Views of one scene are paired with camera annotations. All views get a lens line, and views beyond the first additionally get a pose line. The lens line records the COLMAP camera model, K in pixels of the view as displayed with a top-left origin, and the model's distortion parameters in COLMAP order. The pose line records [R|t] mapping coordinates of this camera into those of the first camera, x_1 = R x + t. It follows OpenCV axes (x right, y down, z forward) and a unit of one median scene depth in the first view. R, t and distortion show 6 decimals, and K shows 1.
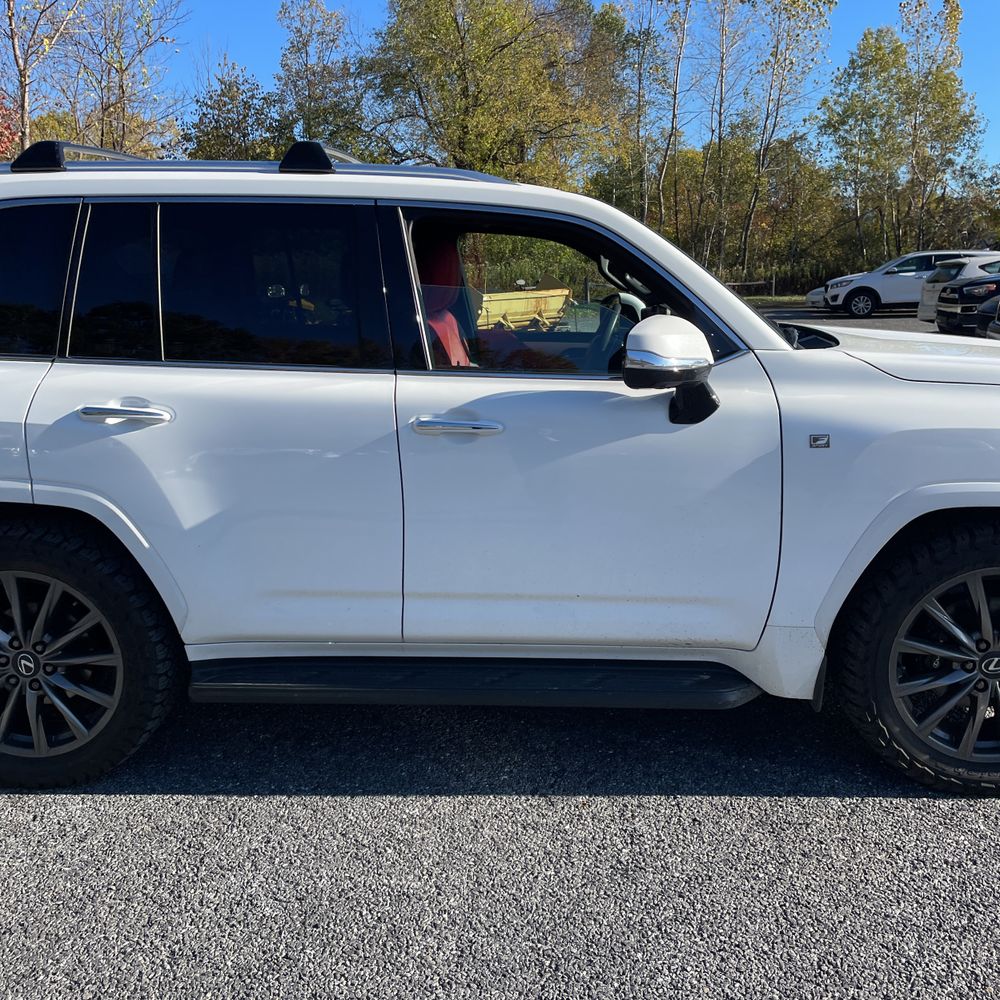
lens RADIAL K [[1027.0, 0, 496.7], [0, 1027.0, 481.6], [0, 0, 1]] dist [0.089165, -0.126034]
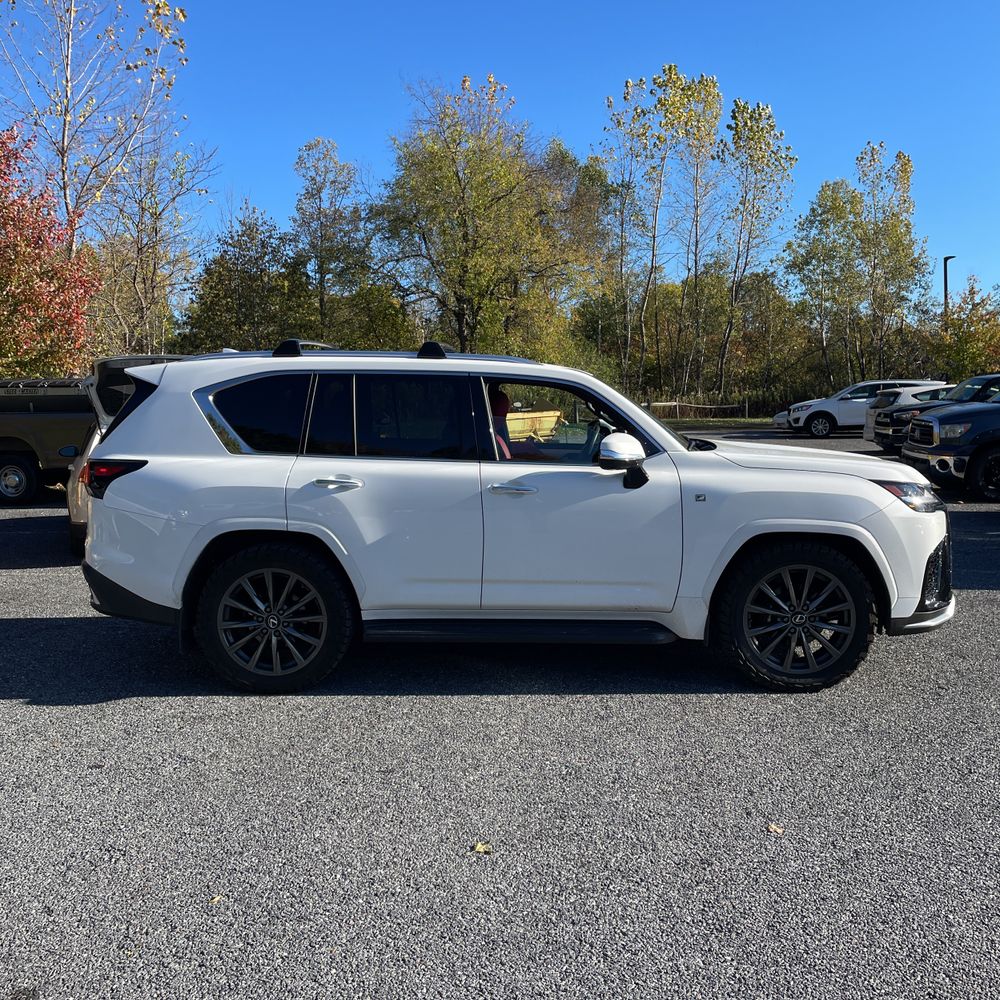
lens RADIAL K [[1027.0, 0, 496.7], [0, 1027.0, 481.6], [0, 0, 1]] dist [0.089165, -0.126034]
pose [[0.999932, 0.004658, 0.010697, -0.010304], [-0.003418, 0.993568, -0.113189, 0.017036], [-0.011156, 0.113145, 0.993516, -0.103655]]
